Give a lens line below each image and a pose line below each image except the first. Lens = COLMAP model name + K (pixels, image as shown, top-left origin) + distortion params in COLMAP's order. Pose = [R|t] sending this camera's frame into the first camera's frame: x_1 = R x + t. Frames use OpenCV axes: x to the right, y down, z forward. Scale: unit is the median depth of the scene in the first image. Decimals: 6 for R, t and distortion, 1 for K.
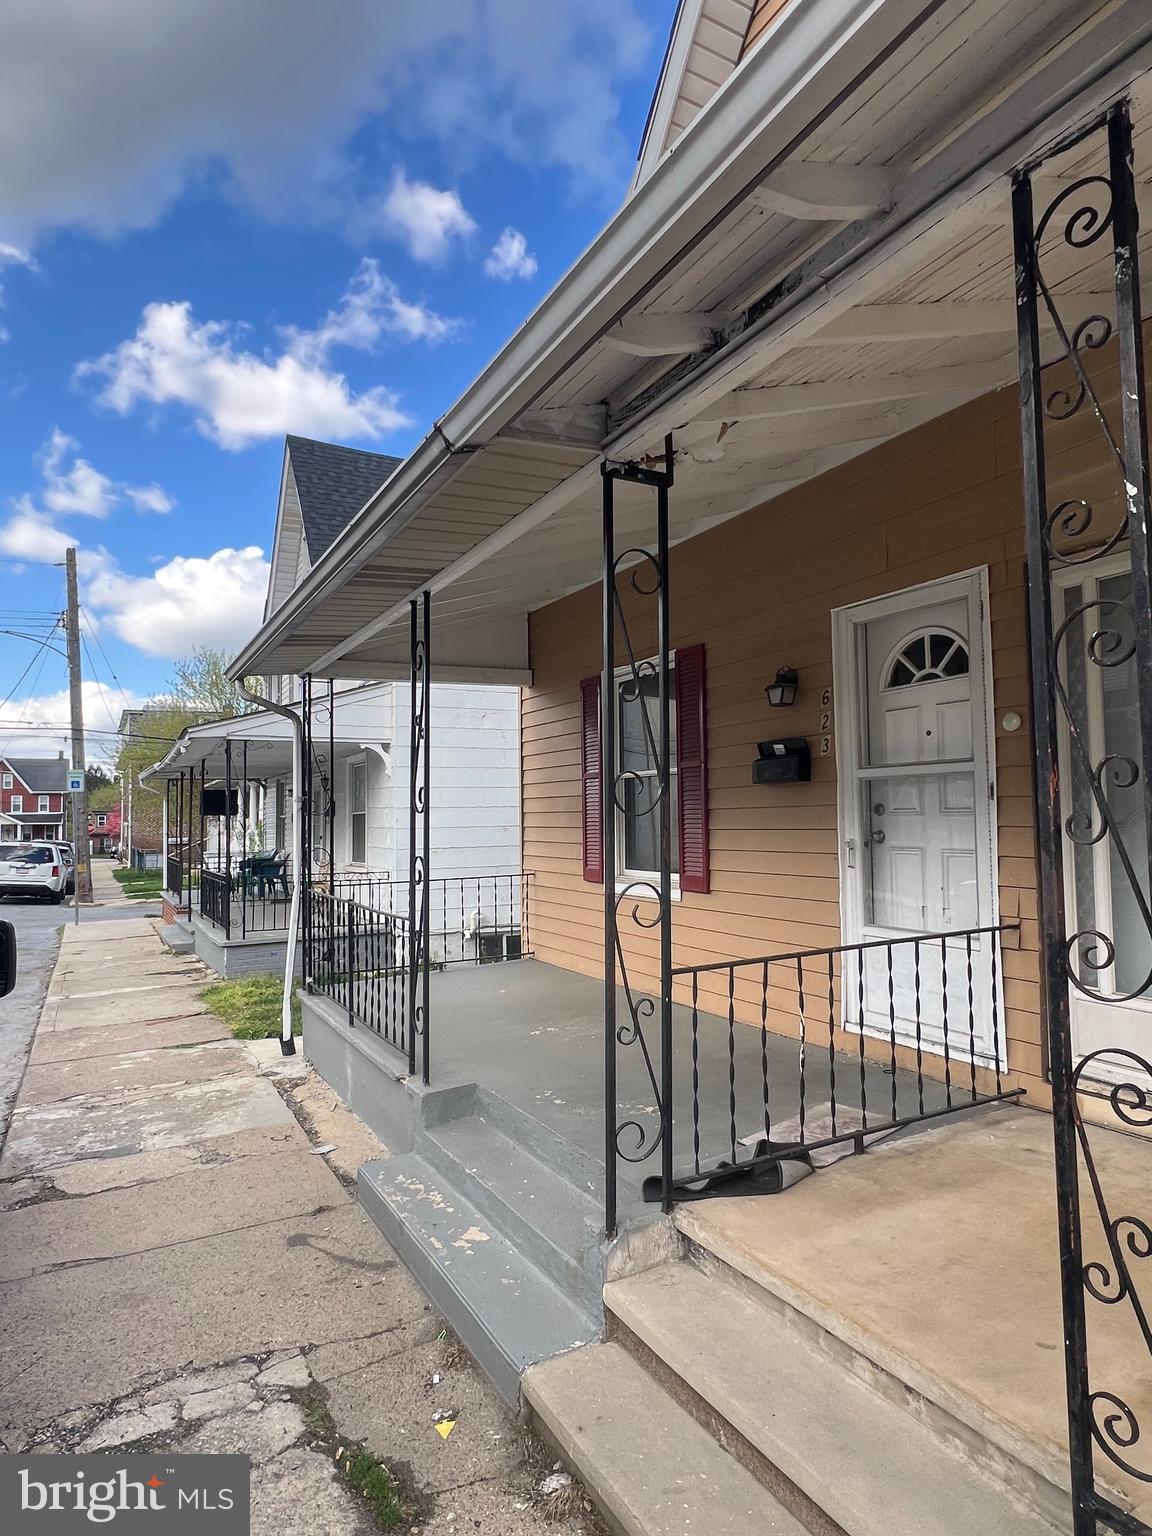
lens RADIAL K [[913.5, 0, 576.0], [0, 913.5, 768.0], [0, 0, 1]] dist [0.022714, -0.000030]
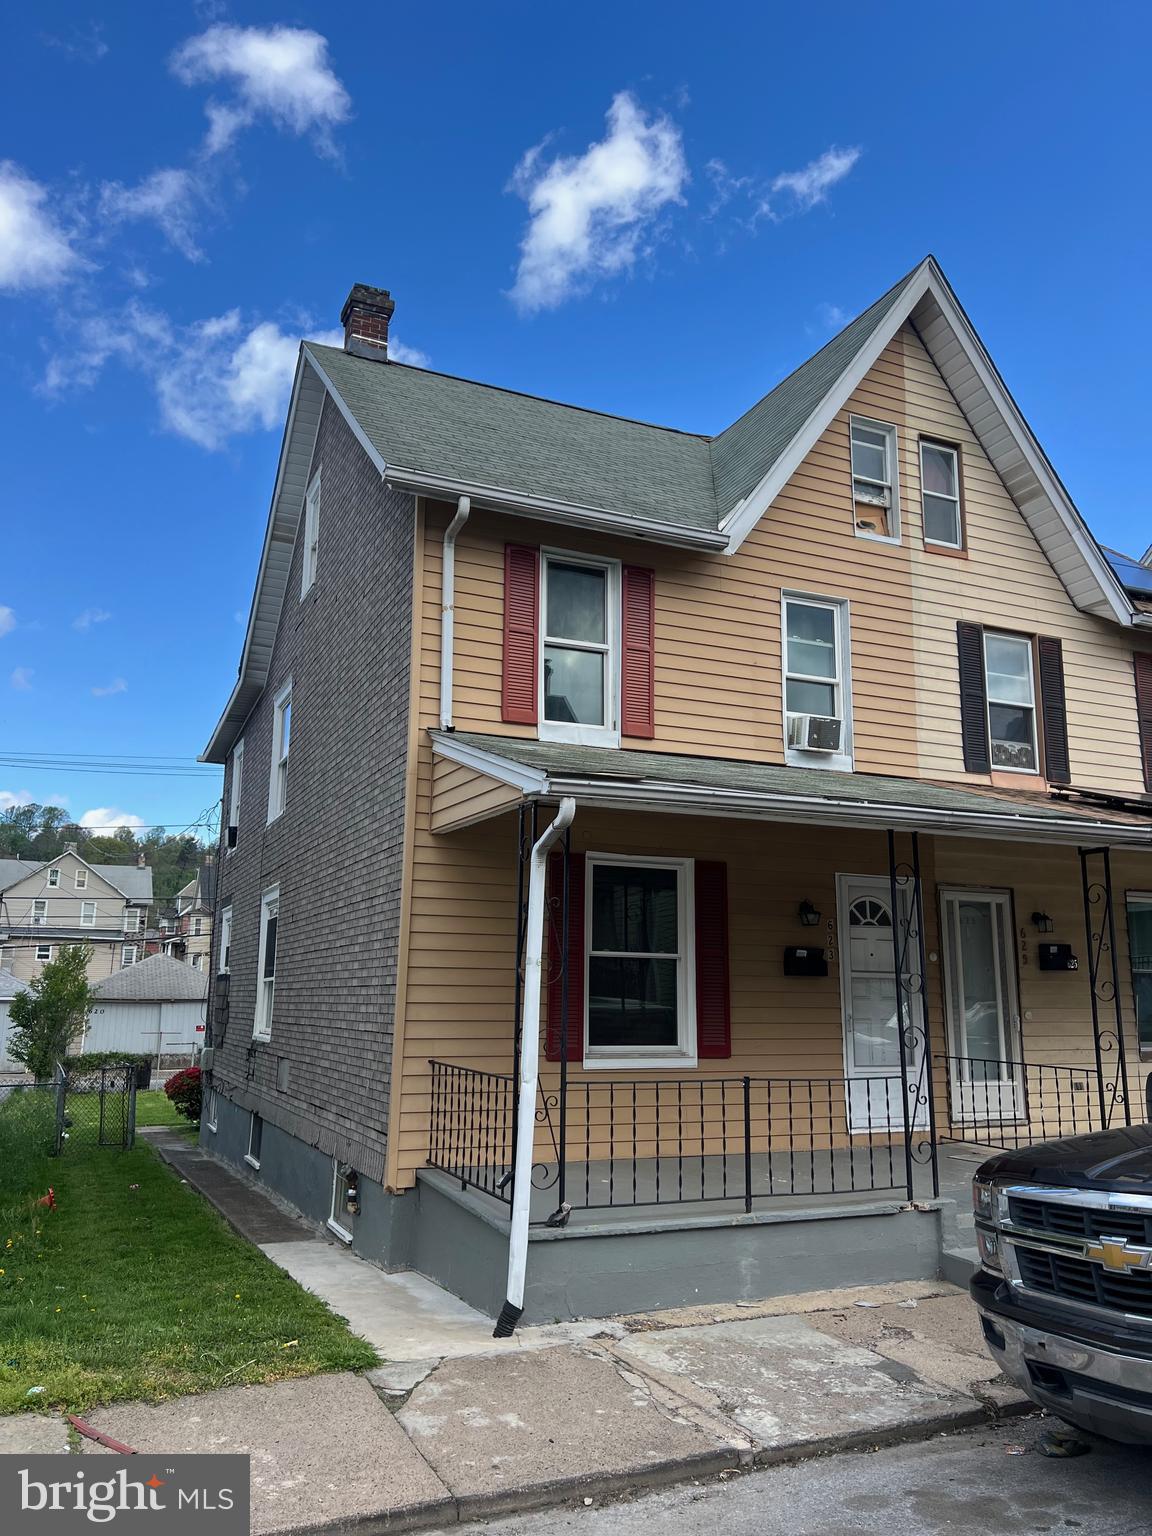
lens RADIAL K [[1157.4, 0, 576.0], [0, 1157.4, 768.0], [0, 0, 1]] dist [0.005564, 0.001948]
pose [[0.057395, 0.208359, 0.976367, -1.714956], [-0.068149, 0.976516, -0.204385, 0.095692], [-0.996023, -0.054808, 0.070247, 1.242778]]
